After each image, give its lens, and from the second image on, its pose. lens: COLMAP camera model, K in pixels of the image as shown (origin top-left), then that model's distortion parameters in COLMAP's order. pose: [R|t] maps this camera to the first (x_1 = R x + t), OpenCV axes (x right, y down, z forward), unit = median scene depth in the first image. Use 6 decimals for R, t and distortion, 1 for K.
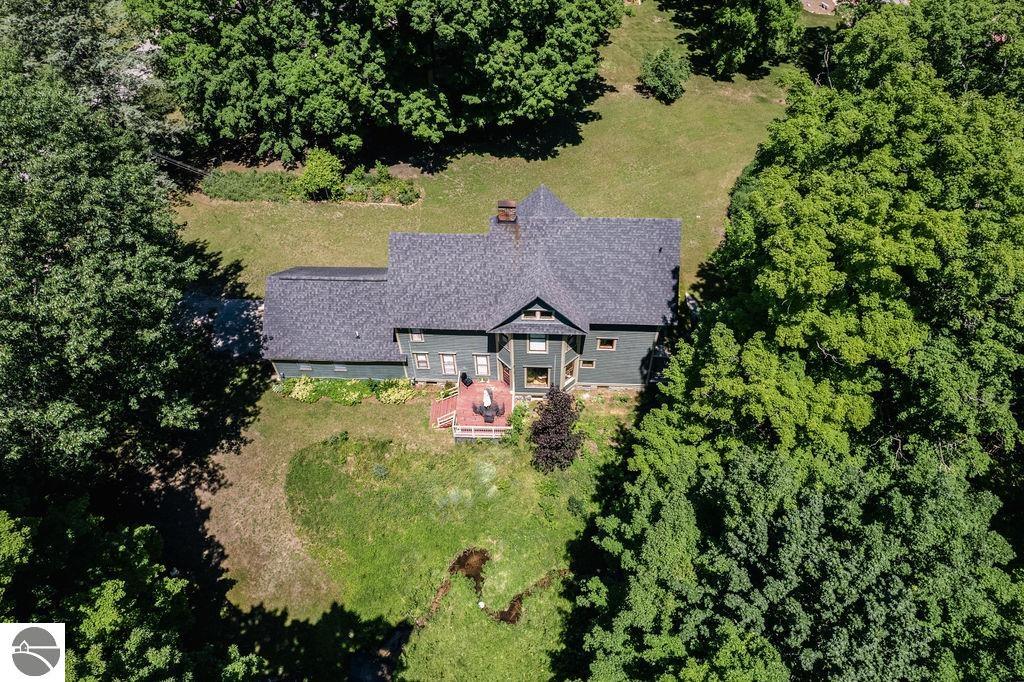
lens RADIAL K [[644.2, 0, 528.2], [0, 644.2, 354.4], [0, 0, 1]] dist [-0.011306, 0.000749]
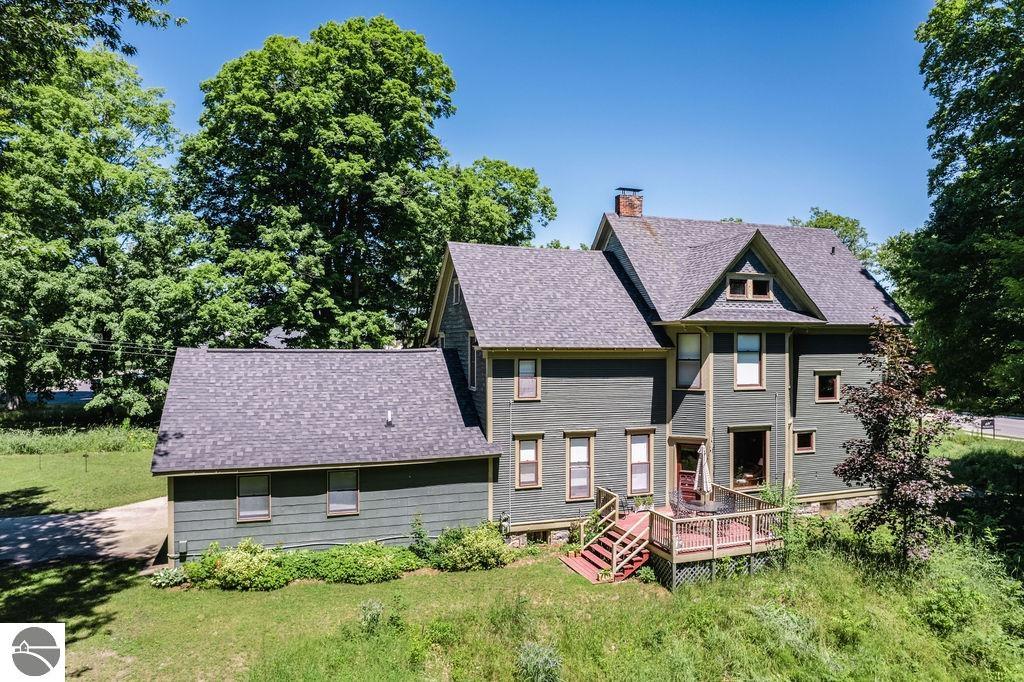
lens RADIAL K [[664.5, 0, 519.5], [0, 664.5, 334.5], [0, 0, 1]] dist [-0.055661, 0.042341]
pose [[0.934474, 0.007671, 0.355948, -0.345648], [0.268086, 0.642722, -0.717662, 0.299026], [-0.234281, 0.766061, 0.598551, 0.637226]]
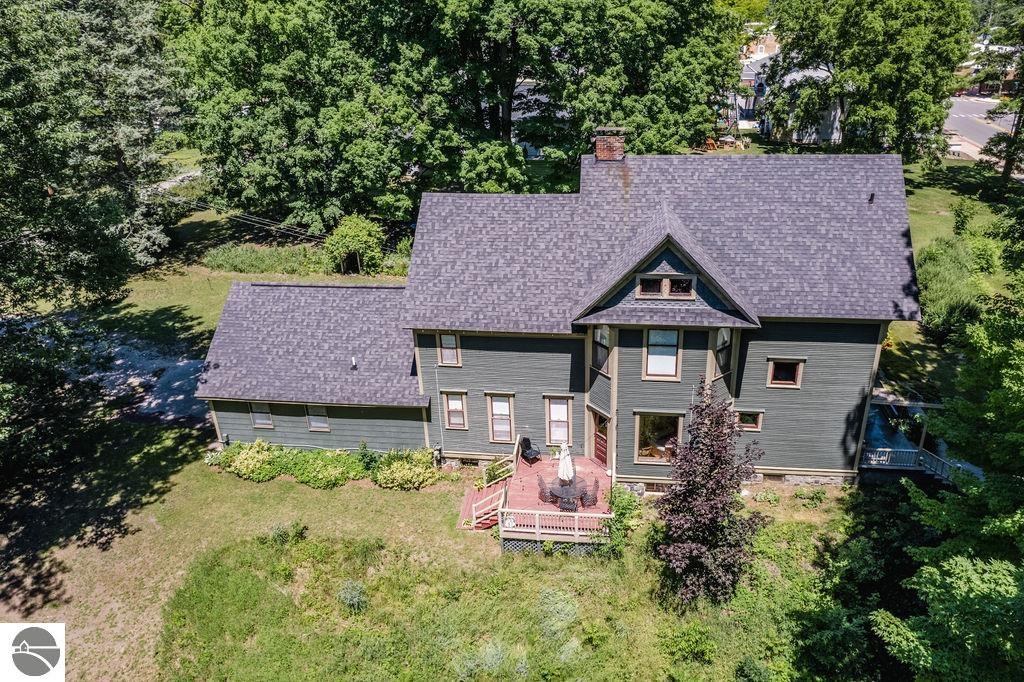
lens RADIAL K [[709.6, 0, 535.1], [0, 709.6, 328.0], [0, 0, 1]] dist [-0.060118, 0.066616]
pose [[0.995204, 0.014340, -0.096765, -0.032903], [-0.053313, 0.908889, -0.413617, 0.202253], [0.082017, 0.416792, 0.905294, 0.398856]]
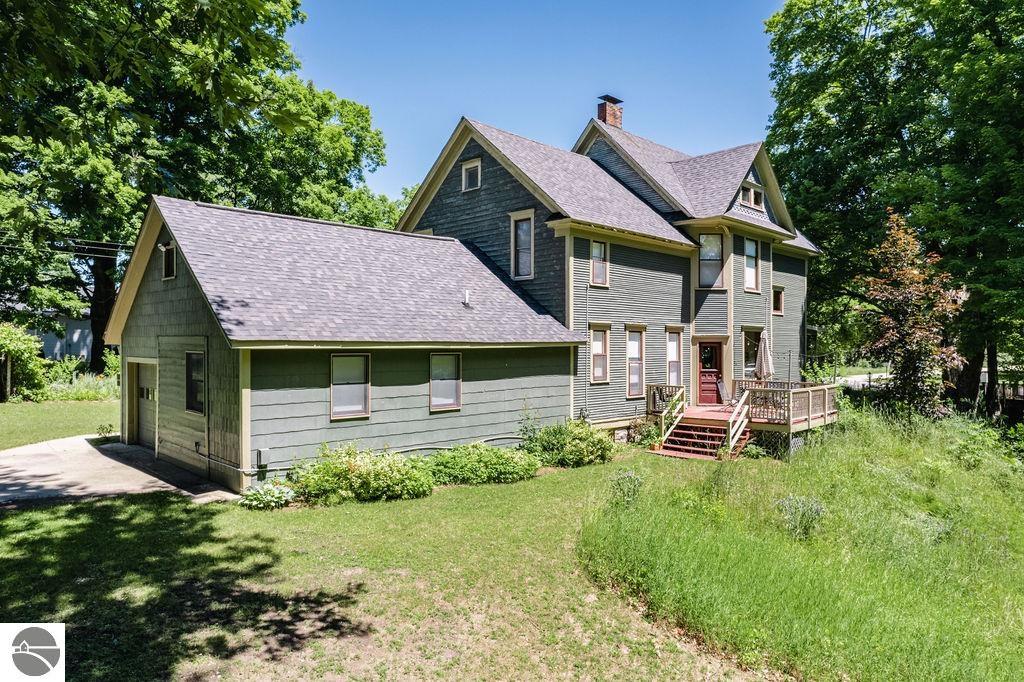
lens RADIAL K [[664.5, 0, 519.5], [0, 664.5, 334.5], [0, 0, 1]] dist [-0.055661, 0.042341]
pose [[0.684140, 0.012312, 0.729247, -0.526966], [0.551558, 0.645478, -0.528339, 0.207725], [-0.477217, 0.763680, 0.434807, 0.821818]]
